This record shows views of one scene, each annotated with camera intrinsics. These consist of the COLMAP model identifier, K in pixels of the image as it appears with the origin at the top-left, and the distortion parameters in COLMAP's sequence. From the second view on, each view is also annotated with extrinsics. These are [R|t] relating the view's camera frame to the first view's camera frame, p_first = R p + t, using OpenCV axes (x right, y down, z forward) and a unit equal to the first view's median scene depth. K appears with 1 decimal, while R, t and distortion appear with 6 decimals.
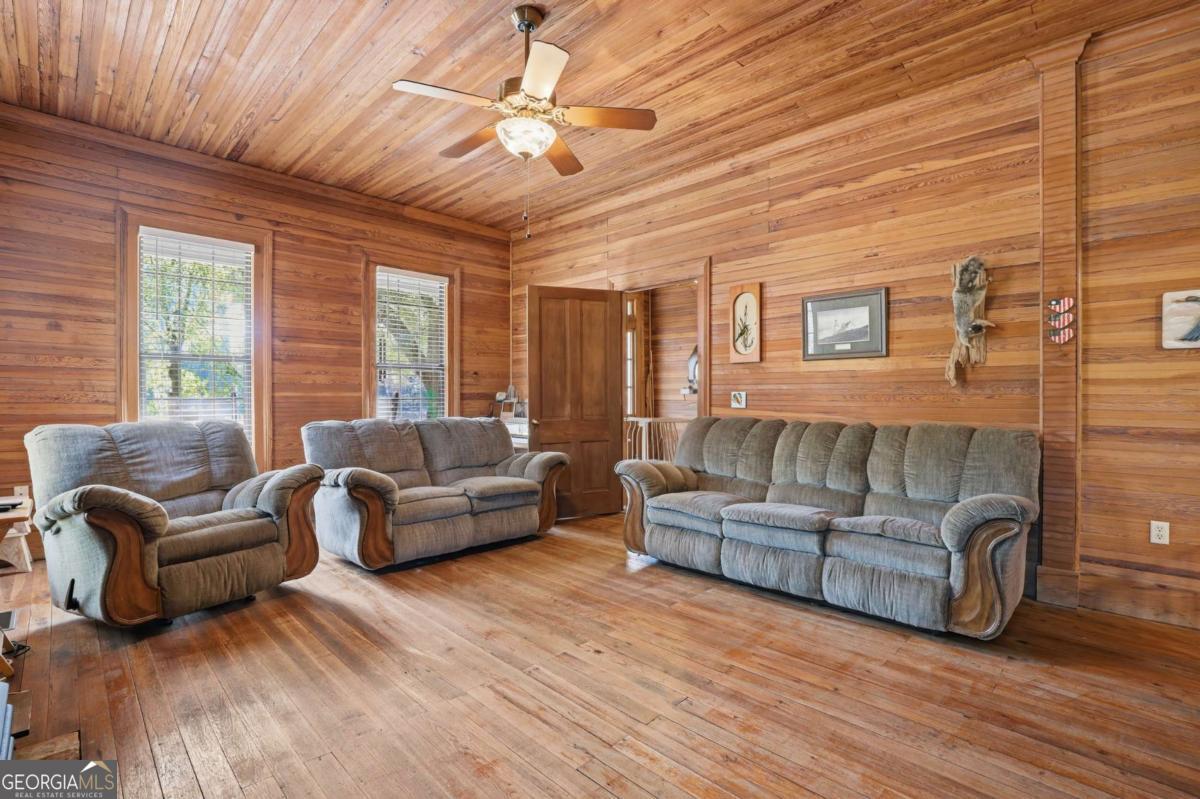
lens RADIAL K [[575.7, 0, 597.2], [0, 575.7, 396.6], [0, 0, 1]] dist [-0.013630, -0.002645]
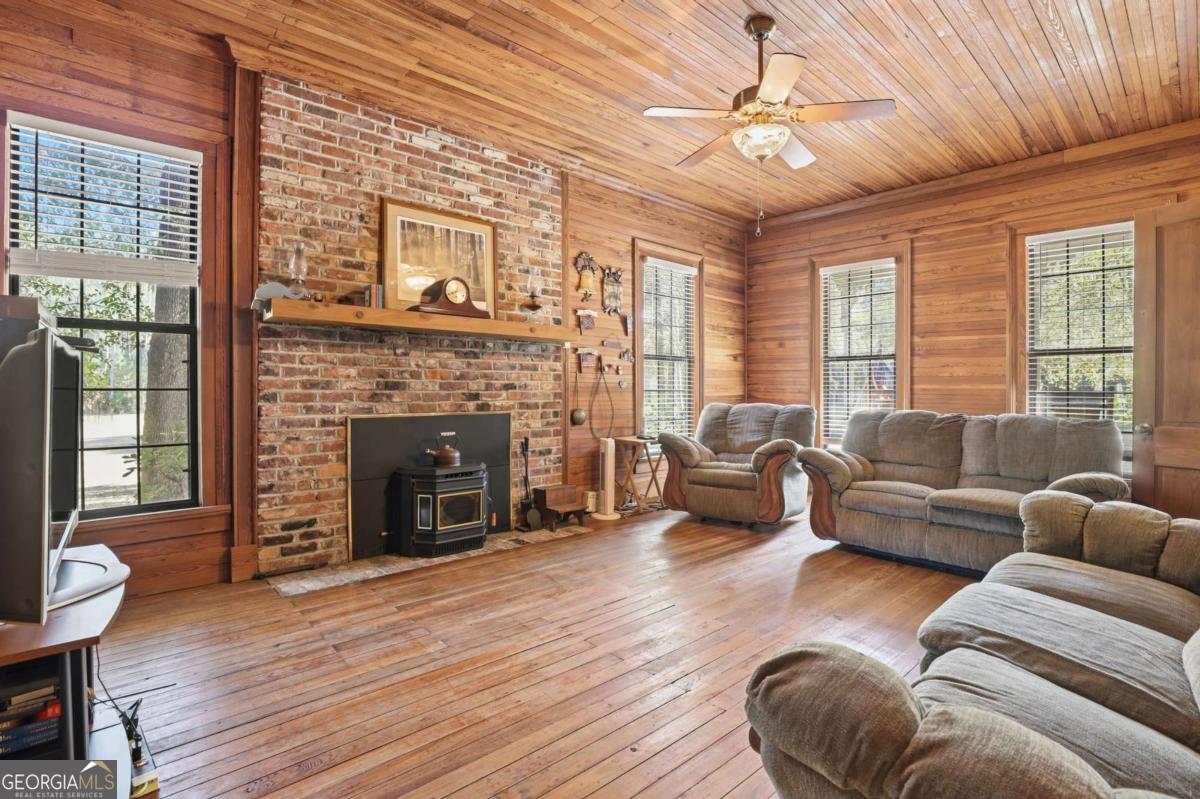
lens RADIAL K [[575.7, 0, 597.4], [0, 575.7, 395.8], [0, 0, 1]] dist [-0.013630, -0.002645]
pose [[-0.076764, 0.012216, -0.996974, 0.582087], [-0.006379, 0.999898, 0.012743, 0.003175], [0.997029, 0.007338, -0.076678, 0.480324]]
